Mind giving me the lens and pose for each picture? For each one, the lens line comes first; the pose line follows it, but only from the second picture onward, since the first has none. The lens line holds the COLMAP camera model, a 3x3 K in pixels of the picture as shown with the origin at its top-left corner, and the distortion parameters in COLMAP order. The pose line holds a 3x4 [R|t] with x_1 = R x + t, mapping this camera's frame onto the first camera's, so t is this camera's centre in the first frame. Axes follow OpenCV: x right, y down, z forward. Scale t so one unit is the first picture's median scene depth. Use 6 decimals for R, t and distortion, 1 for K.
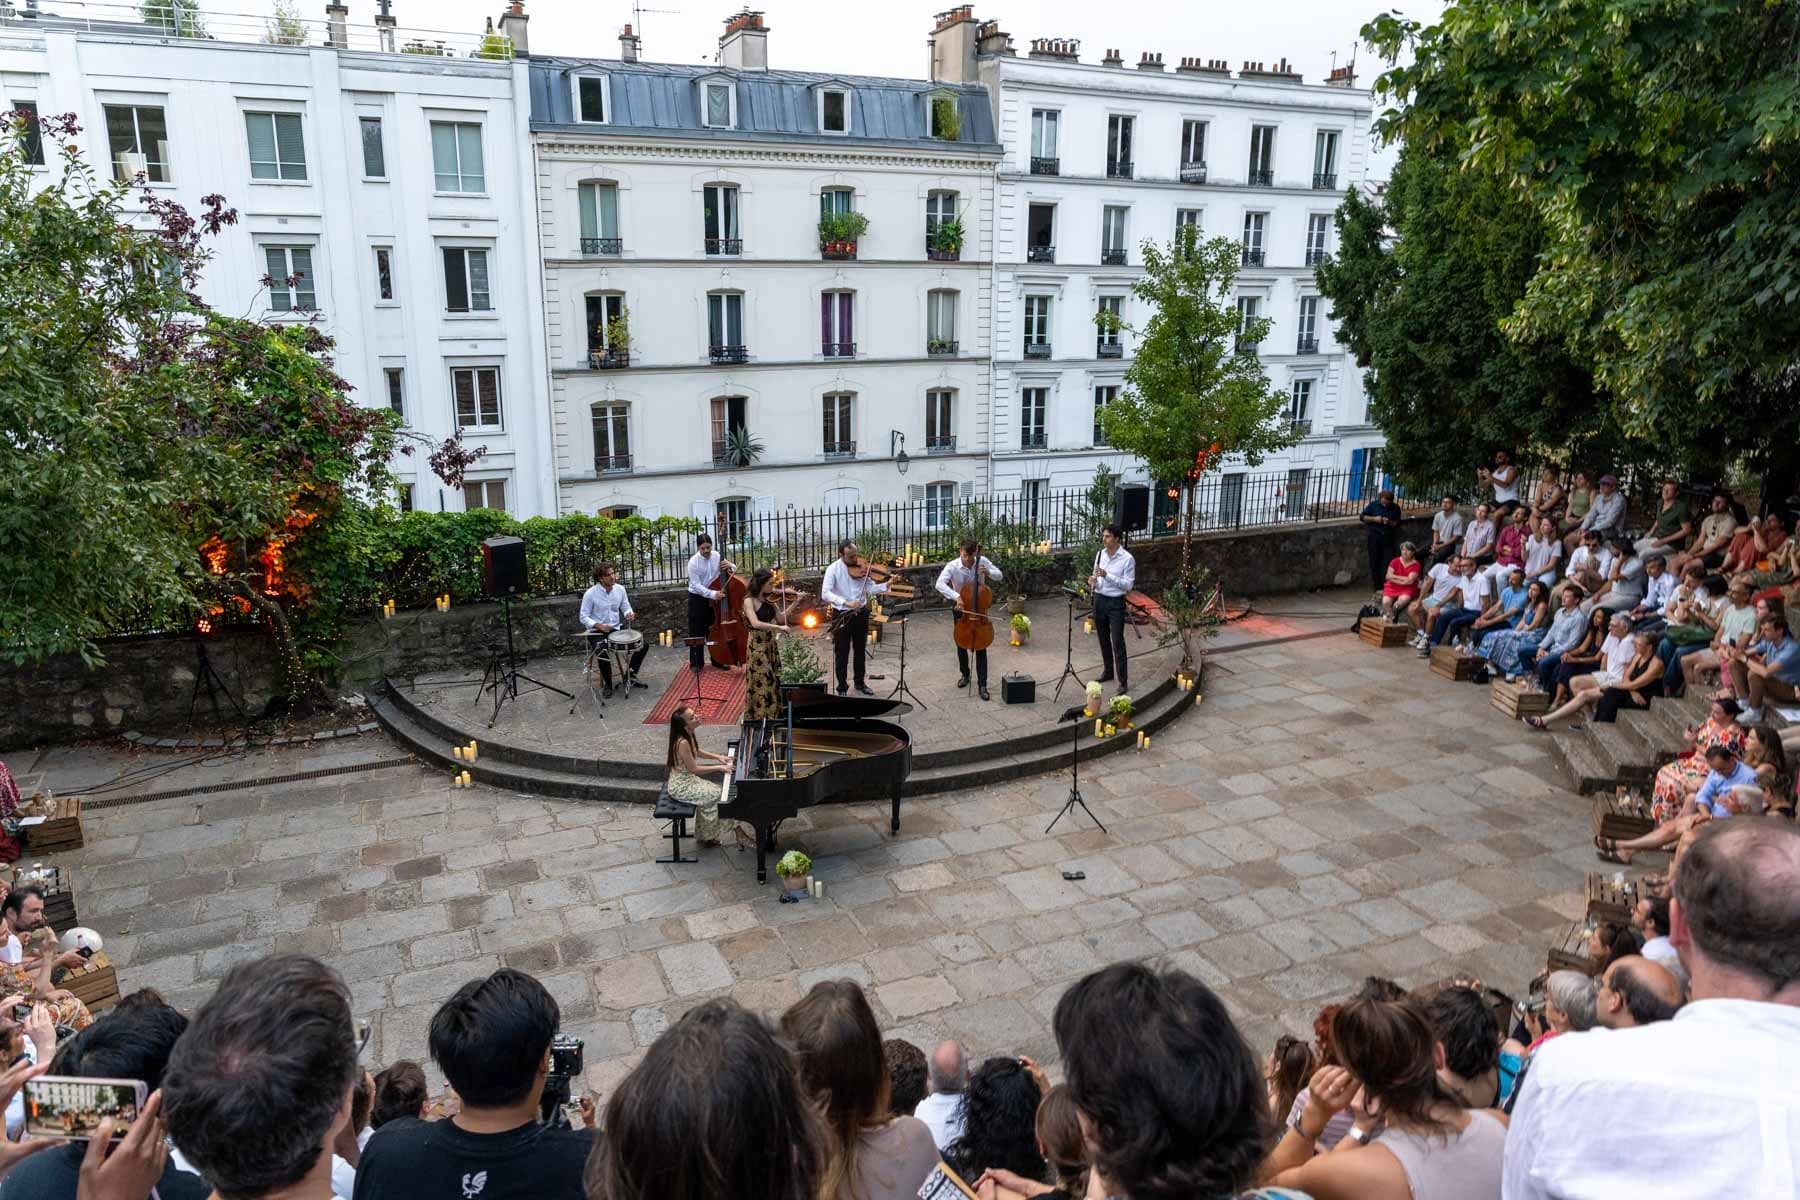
lens RADIAL K [[1263.6, 0, 900.0], [0, 1263.6, 600.0], [0, 0, 1]] dist [-0.002897, -0.000535]
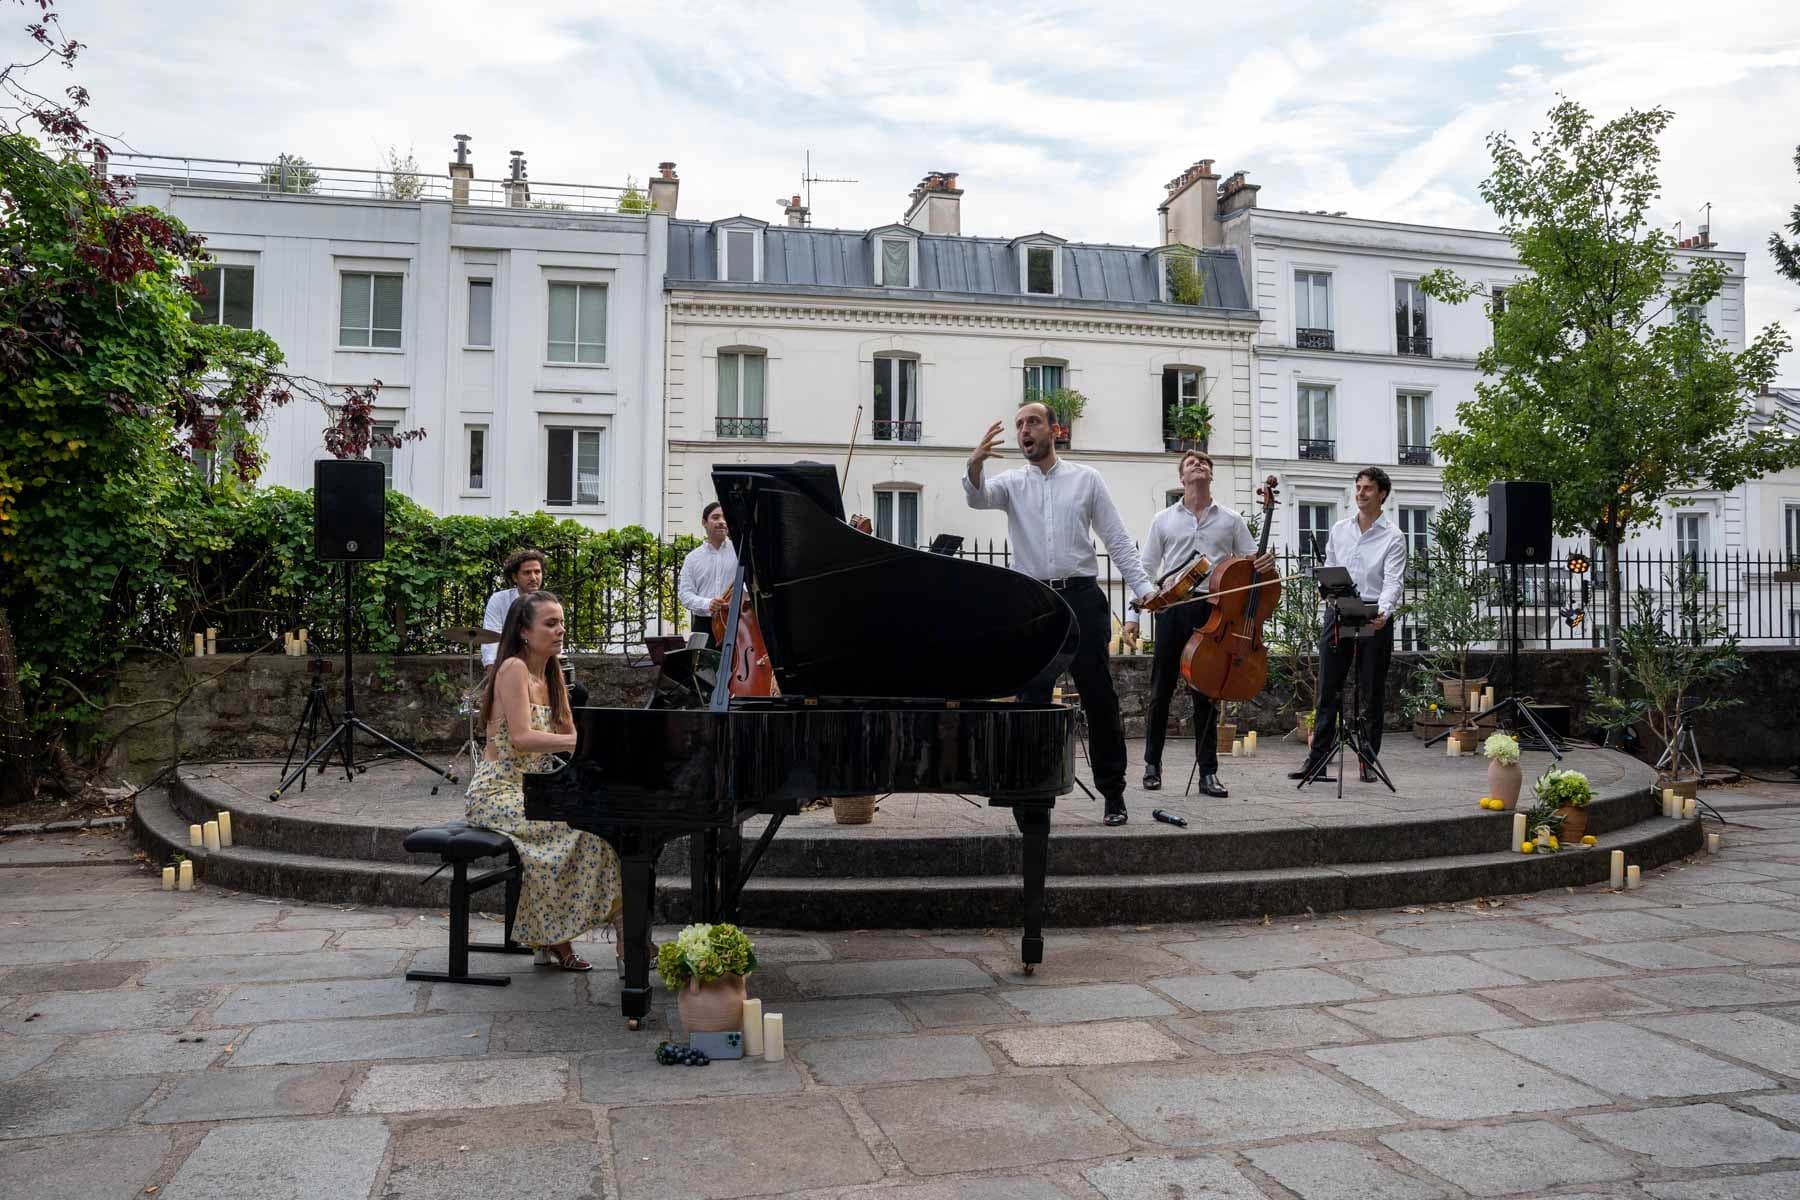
lens RADIAL K [[1422.3, 0, 900.0], [0, 1422.3, 600.0], [0, 0, 1]] dist [-0.153923, 0.169636]
pose [[0.984614, -0.014556, -0.174138, 0.012228], [-0.039335, 0.952487, -0.302027, 0.082468], [0.170260, 0.304230, 0.937260, 0.218854]]
